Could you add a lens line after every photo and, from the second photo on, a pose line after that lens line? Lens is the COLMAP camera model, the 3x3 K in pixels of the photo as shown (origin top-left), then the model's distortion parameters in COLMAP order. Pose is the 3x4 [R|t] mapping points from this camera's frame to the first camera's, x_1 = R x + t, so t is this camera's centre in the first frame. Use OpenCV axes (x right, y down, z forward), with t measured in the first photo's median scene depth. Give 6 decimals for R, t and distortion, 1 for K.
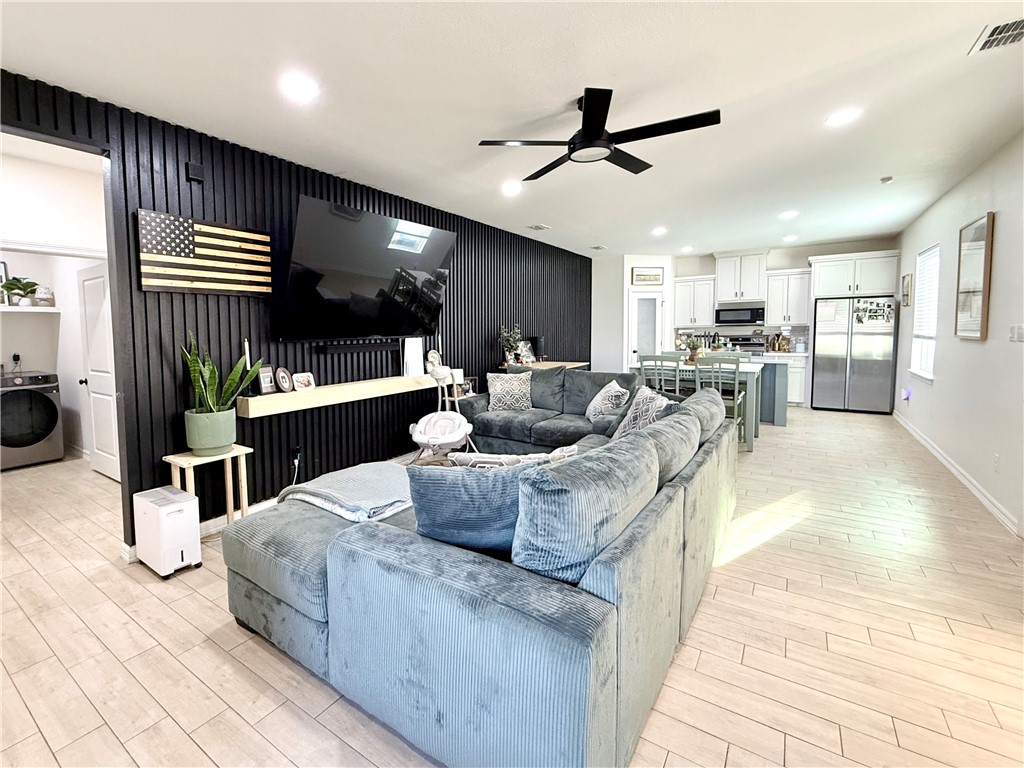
lens RADIAL K [[470.1, 0, 435.4], [0, 470.1, 364.1], [0, 0, 1]] dist [-0.002299, -0.000276]
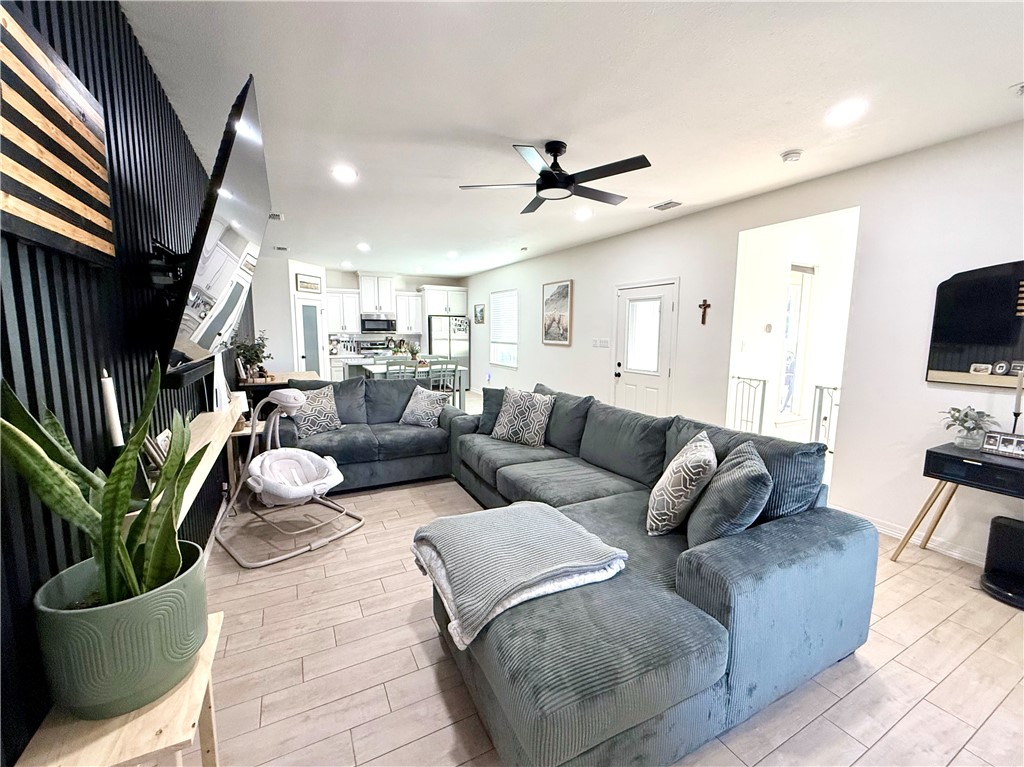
lens RADIAL K [[421.5, 0, 508.1], [0, 421.5, 382.9], [0, 0, 1]] dist [-0.000017, 0.000034]
pose [[0.424516, -0.092901, 0.900642, -0.379161], [0.050616, 0.995602, 0.078838, -0.035168], [-0.904004, 0.012119, 0.427351, 0.352056]]
